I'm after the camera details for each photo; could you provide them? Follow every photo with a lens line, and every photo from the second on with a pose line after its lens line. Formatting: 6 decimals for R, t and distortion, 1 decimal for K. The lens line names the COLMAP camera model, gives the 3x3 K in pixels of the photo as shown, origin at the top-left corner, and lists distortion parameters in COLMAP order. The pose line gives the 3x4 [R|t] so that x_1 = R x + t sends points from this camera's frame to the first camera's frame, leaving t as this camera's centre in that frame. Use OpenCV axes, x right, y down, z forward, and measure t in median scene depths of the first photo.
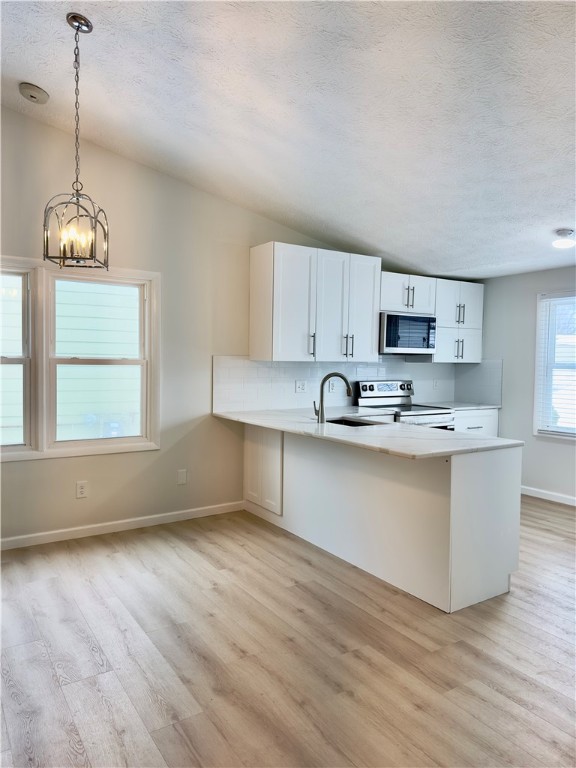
lens RADIAL K [[574.3, 0, 288.0], [0, 574.3, 384.0], [0, 0, 1]] dist [0.044772, -0.001775]
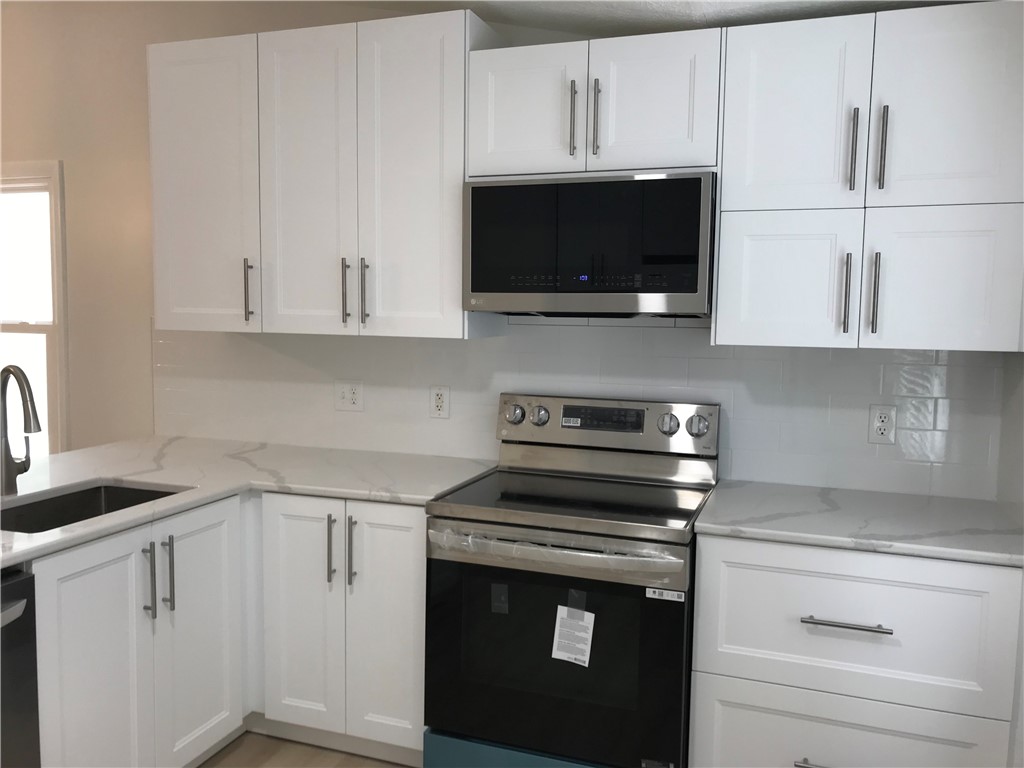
lens RADIAL K [[832.4, 0, 512.0], [0, 832.4, 384.0], [0, 0, 1]] dist [-0.006144, -0.001705]
pose [[0.621306, 0.059609, -0.781298, 0.575048], [-0.043402, 0.998189, 0.041642, -0.035895], [0.782365, 0.008038, 0.622768, 0.782975]]
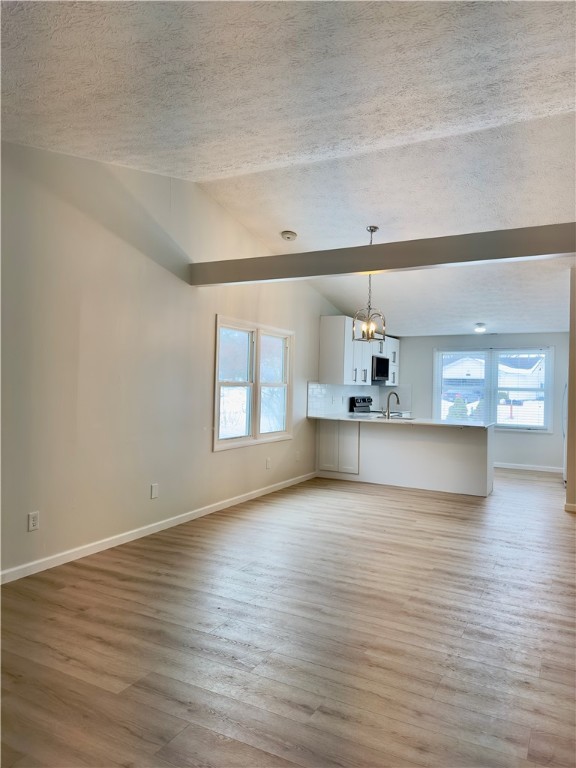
lens RADIAL K [[574.3, 0, 288.0], [0, 574.3, 384.0], [0, 0, 1]] dist [0.044772, -0.001775]
pose [[0.875657, 0.009414, 0.482842, -0.954452], [0.004388, 0.999614, -0.027447, 0.002859], [-0.482914, 0.026153, 0.875277, -0.394300]]
